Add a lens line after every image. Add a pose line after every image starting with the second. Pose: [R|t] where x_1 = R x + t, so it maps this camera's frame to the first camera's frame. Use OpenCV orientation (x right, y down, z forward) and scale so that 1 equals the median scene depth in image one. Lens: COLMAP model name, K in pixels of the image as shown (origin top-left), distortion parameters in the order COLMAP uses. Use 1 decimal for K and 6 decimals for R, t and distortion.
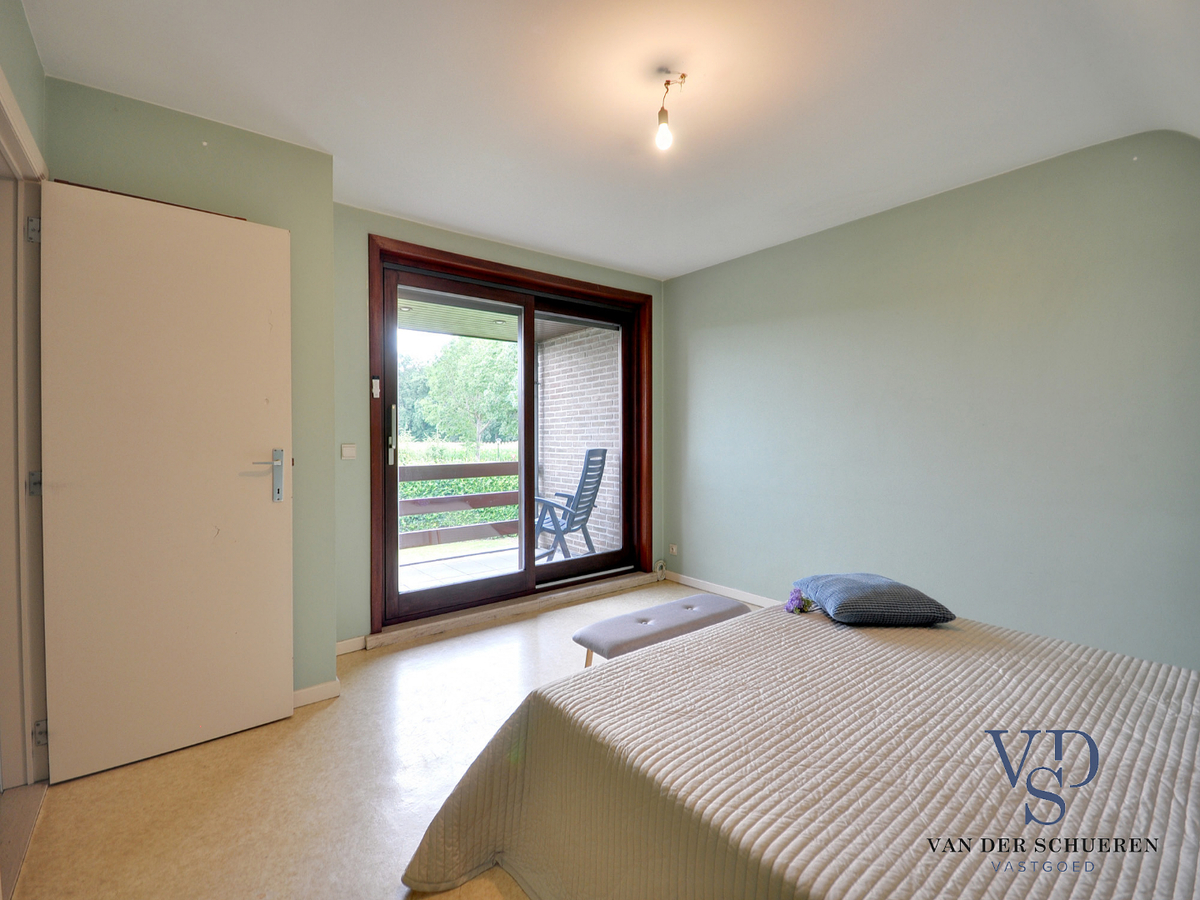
lens RADIAL K [[534.0, 0, 600.0], [0, 534.0, 450.0], [0, 0, 1]] dist [-0.002832, 0.000336]
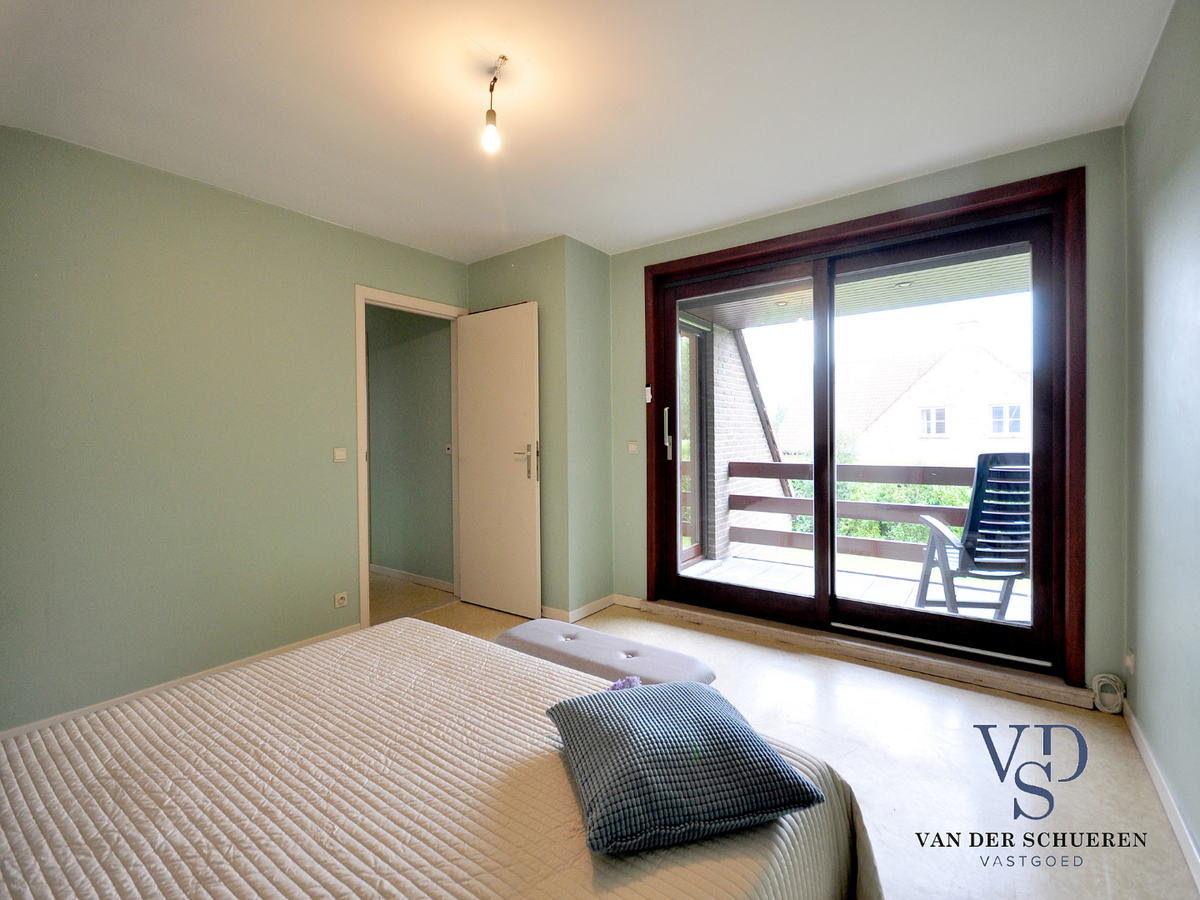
lens RADIAL K [[547.4, 0, 600.0], [0, 547.4, 450.0], [0, 0, 1]] dist [0.002277, -0.000759]
pose [[0.251875, 0.029362, -0.967314, 0.712438], [-0.012015, 0.999557, 0.027212, -0.023668], [0.967685, 0.004768, 0.252116, 0.571481]]
